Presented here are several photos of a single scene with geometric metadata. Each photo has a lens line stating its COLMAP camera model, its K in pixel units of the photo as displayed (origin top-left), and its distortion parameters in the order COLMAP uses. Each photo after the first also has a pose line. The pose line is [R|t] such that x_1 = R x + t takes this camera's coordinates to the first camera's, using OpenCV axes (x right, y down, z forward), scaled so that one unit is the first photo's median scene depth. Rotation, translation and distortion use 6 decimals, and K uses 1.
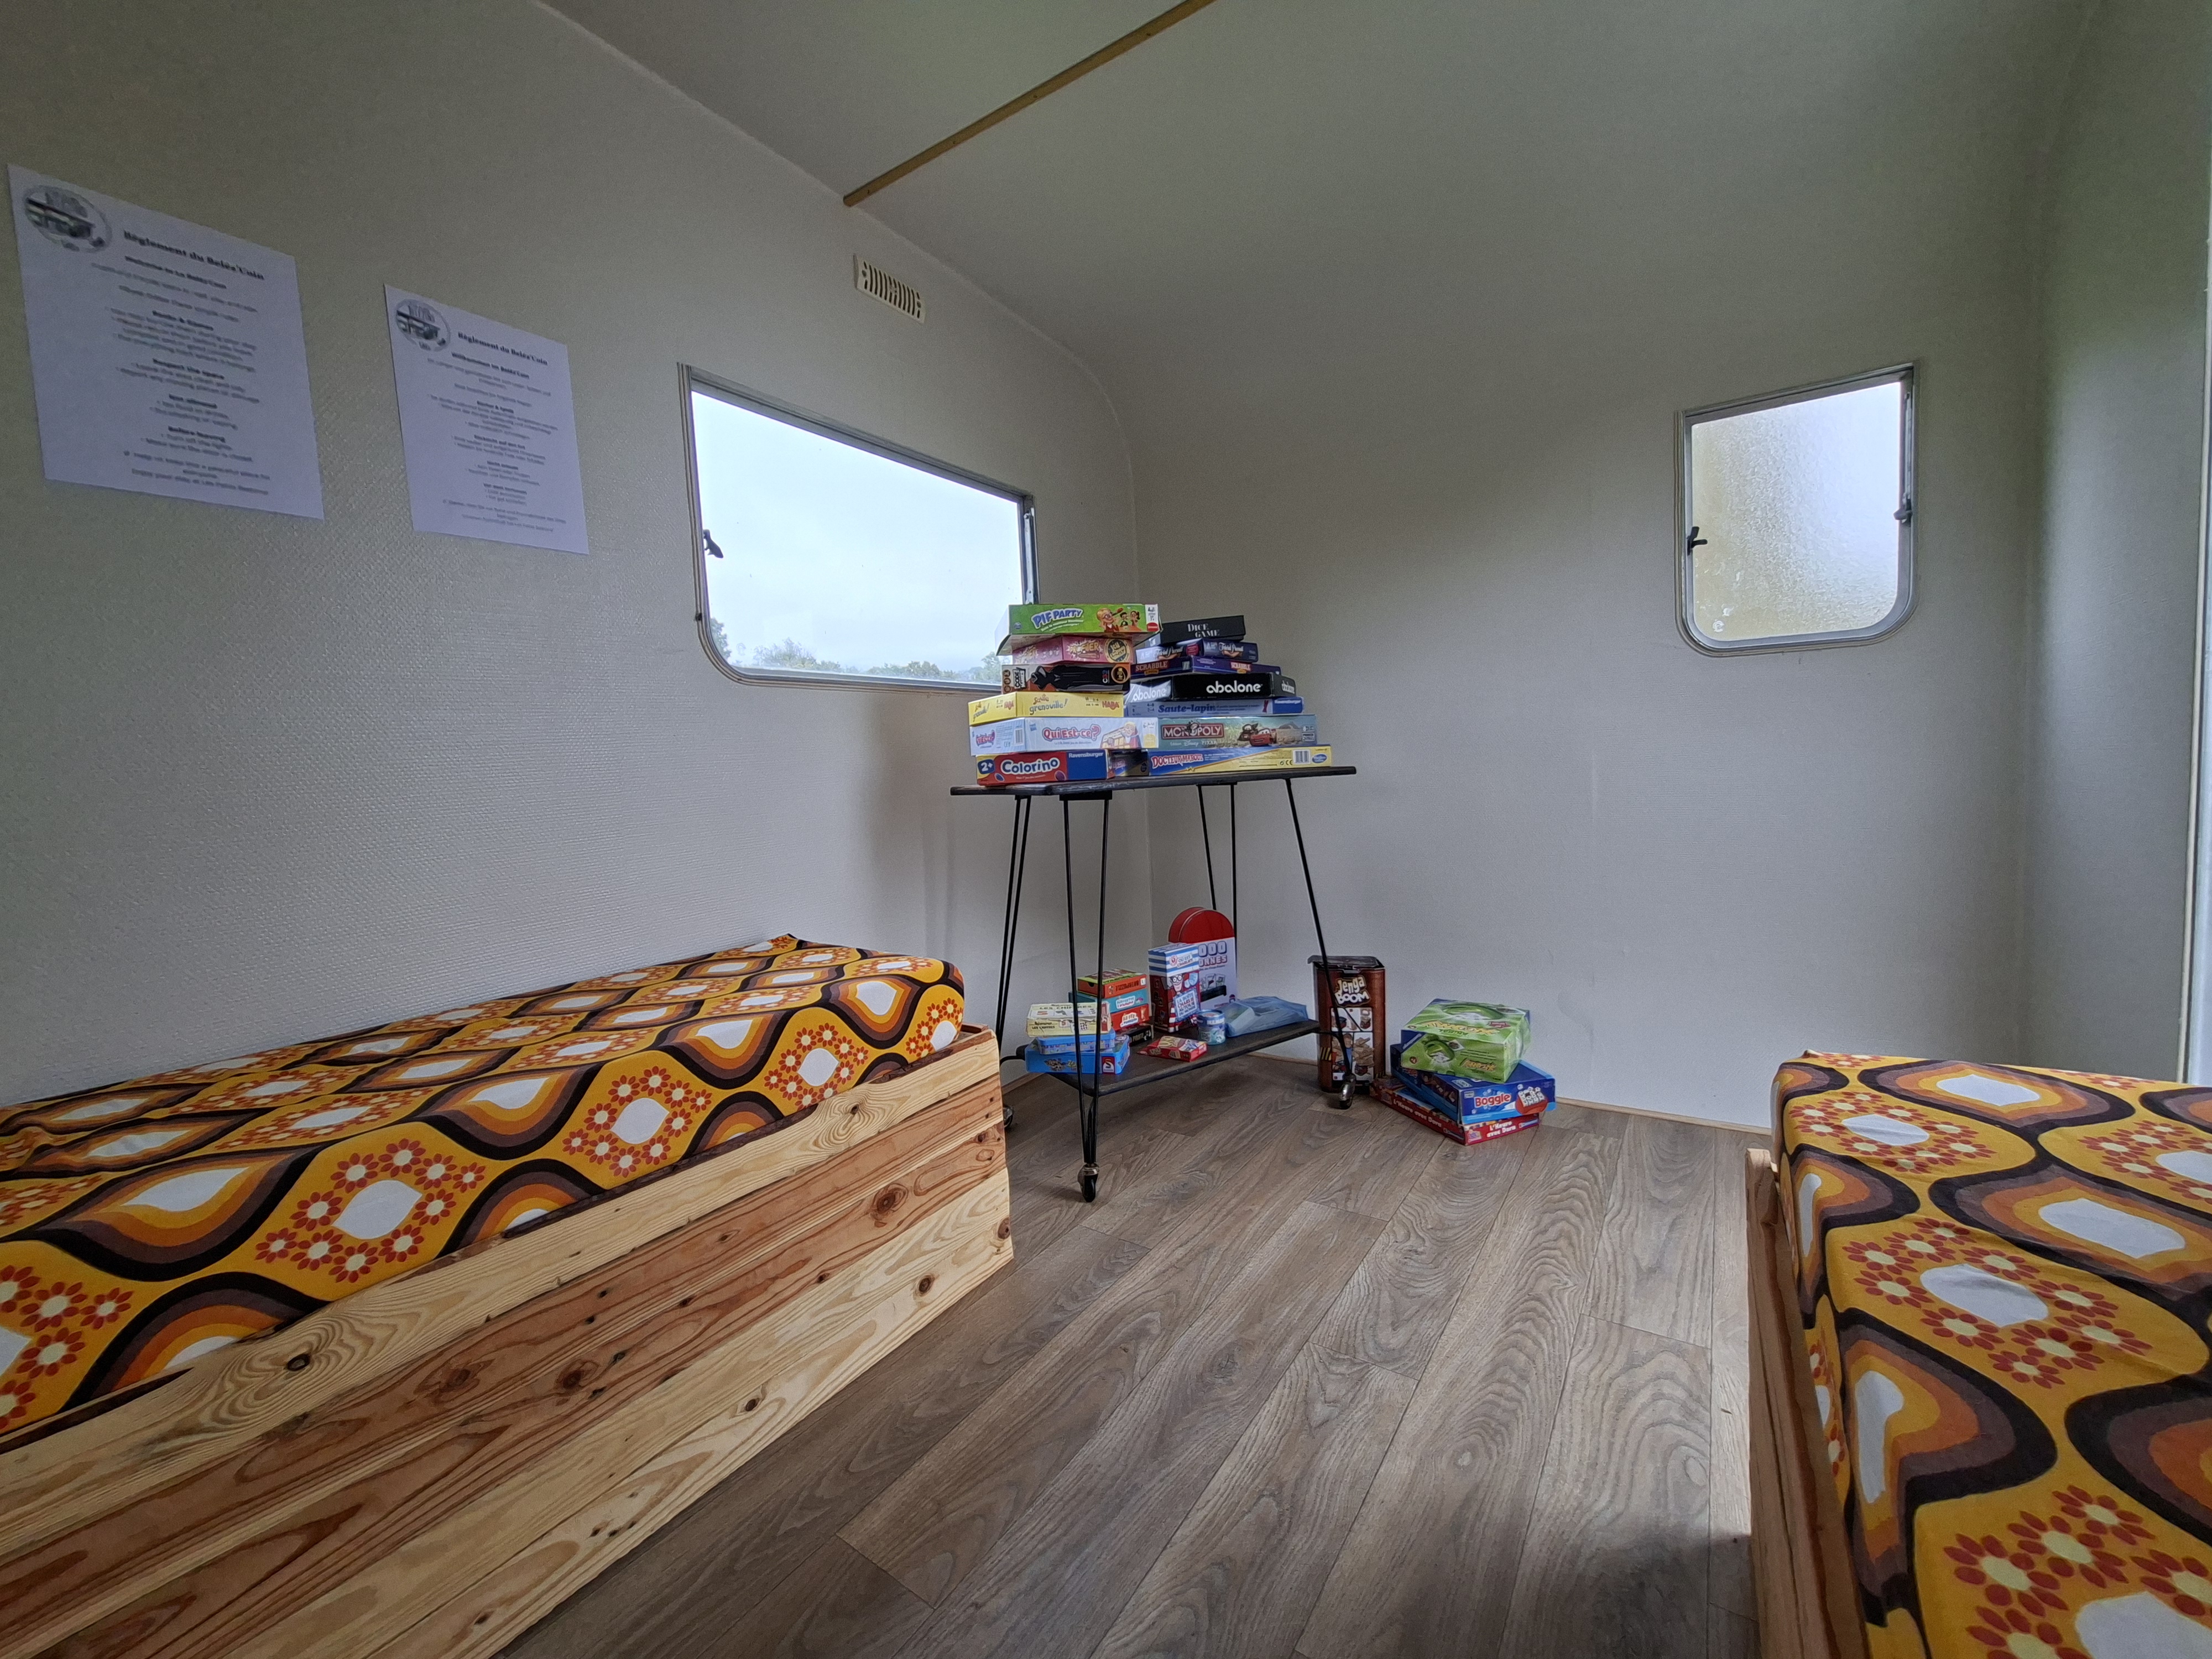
lens RADIAL K [[879.4, 0, 1113.6], [0, 879.4, 818.7], [0, 0, 1]] dist [-0.000906, -0.000122]
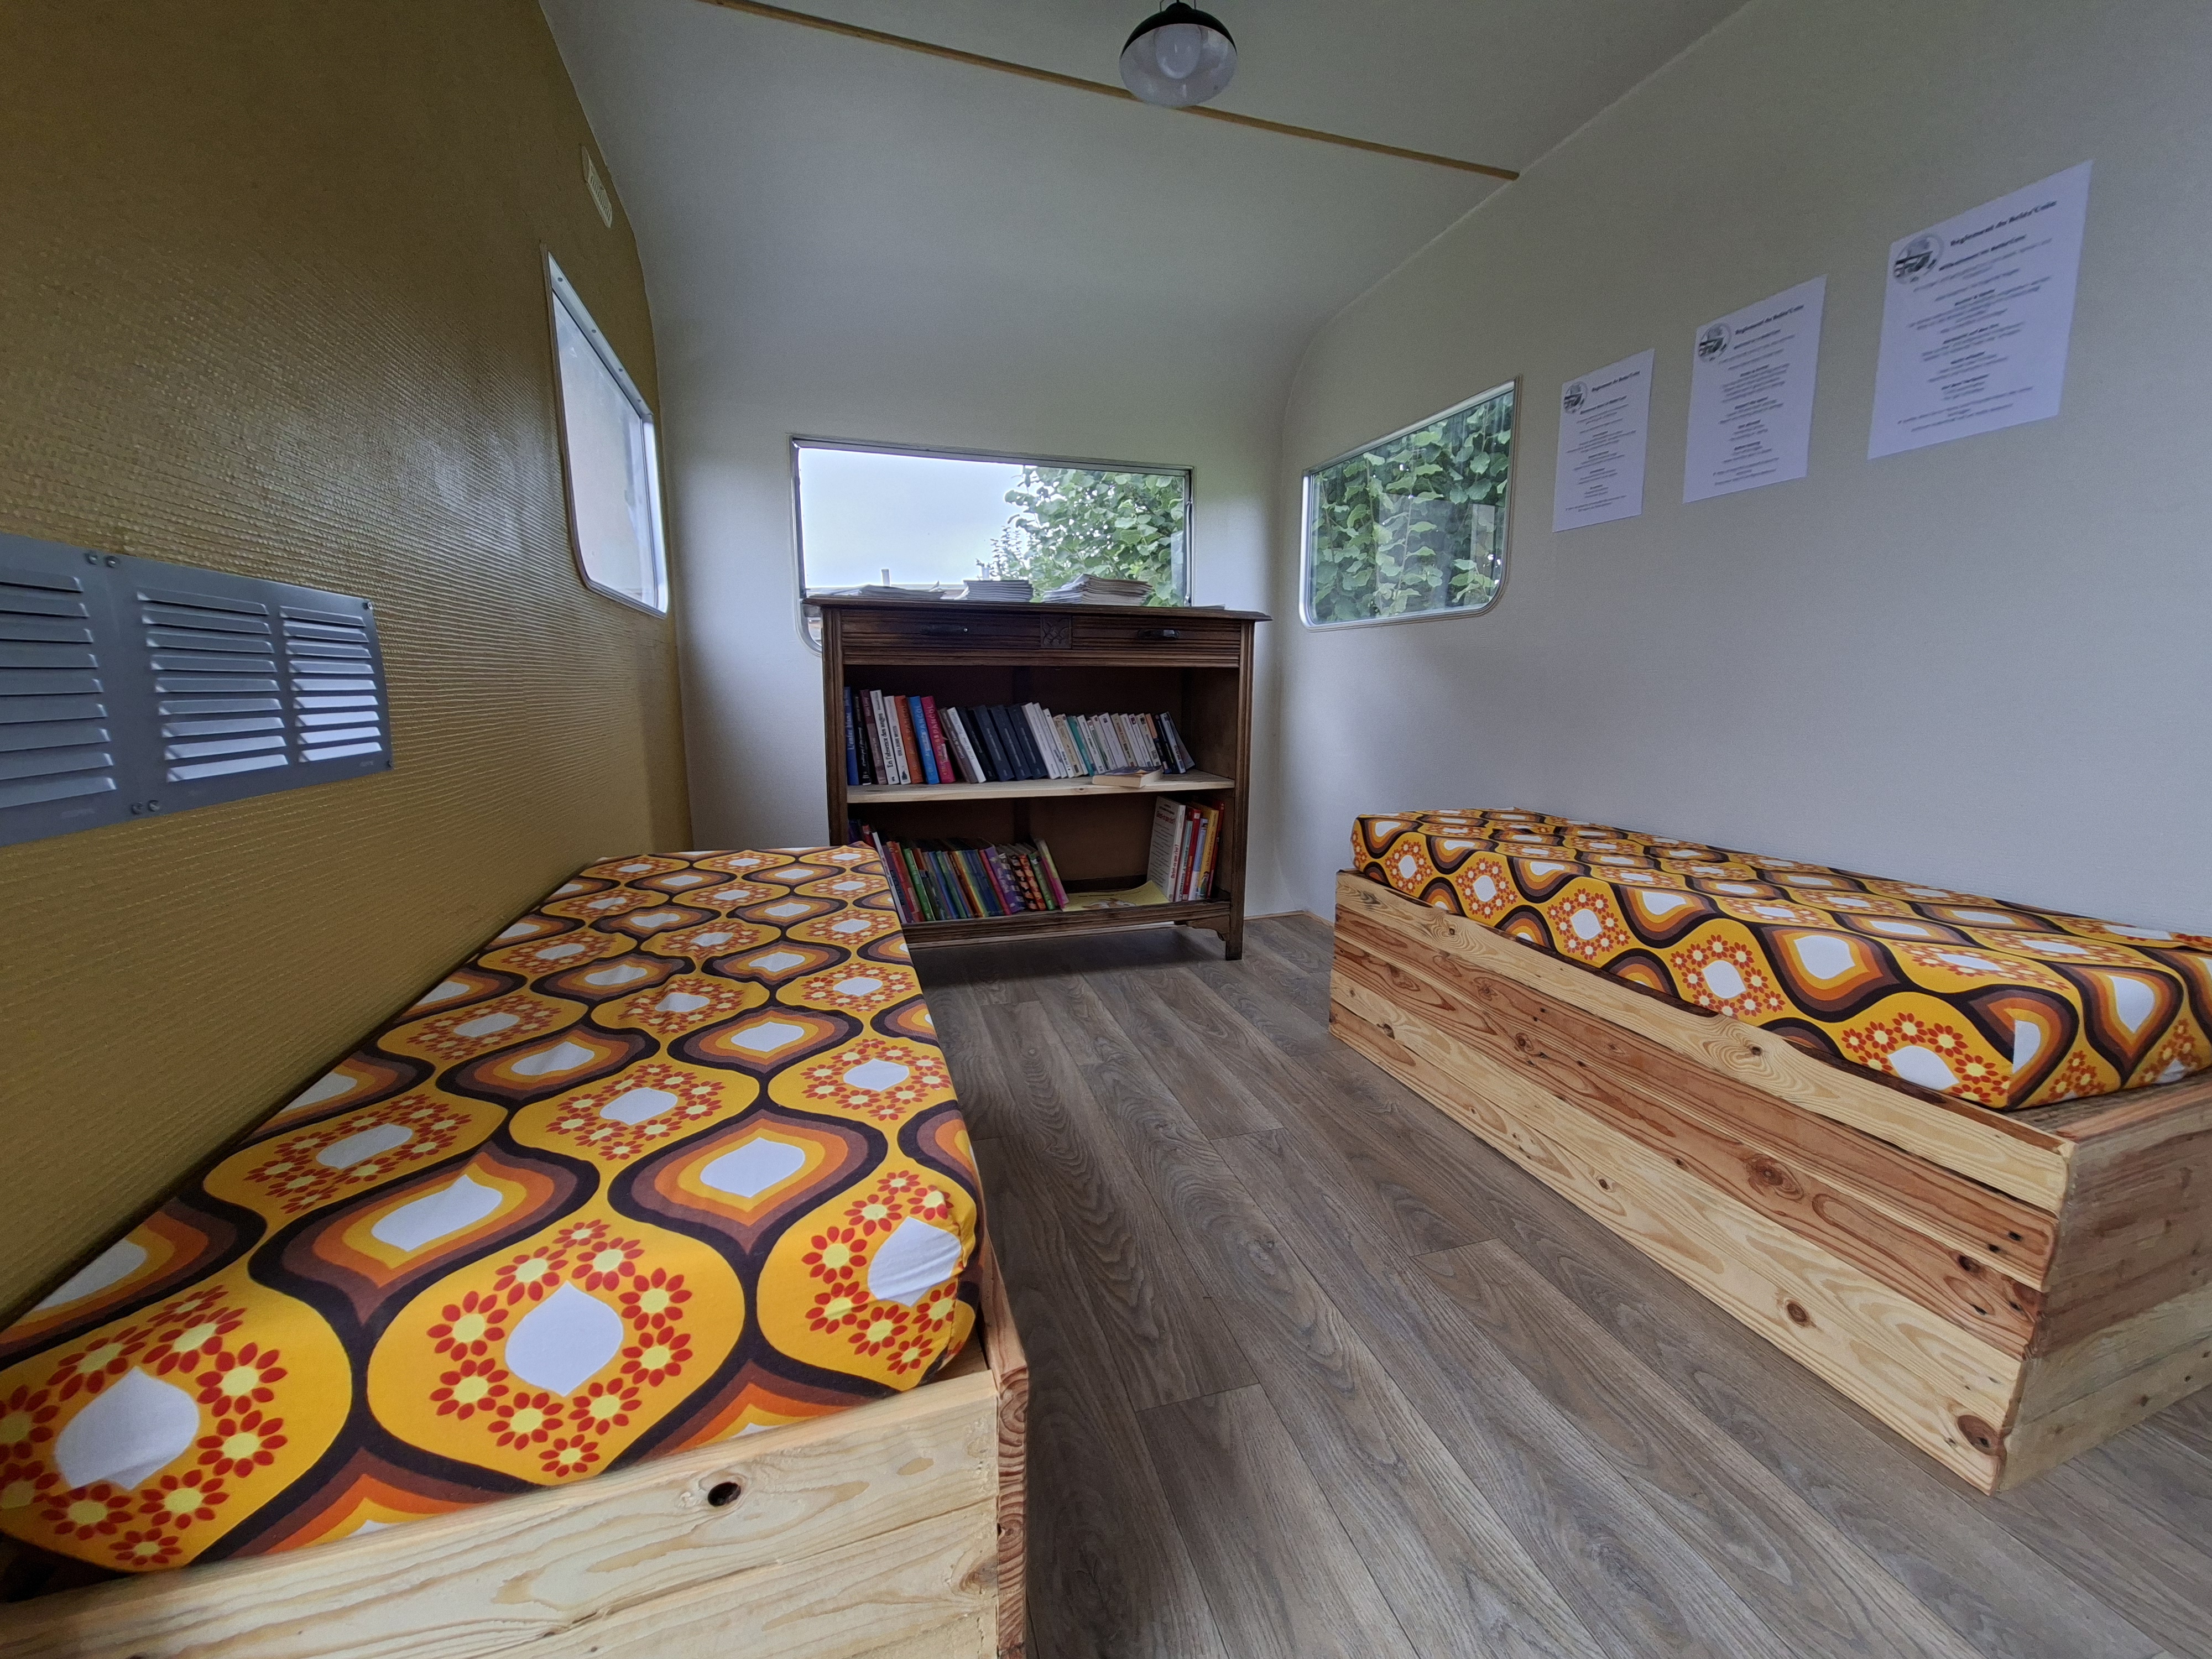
lens RADIAL K [[879.4, 0, 1113.6], [0, 879.4, 818.7], [0, 0, 1]] dist [-0.000906, -0.000122]
pose [[-0.628712, 0.161532, -0.760676, 0.879401], [-0.024813, 0.973523, 0.227239, -0.112280], [0.777242, 0.161743, -0.608058, 1.096383]]
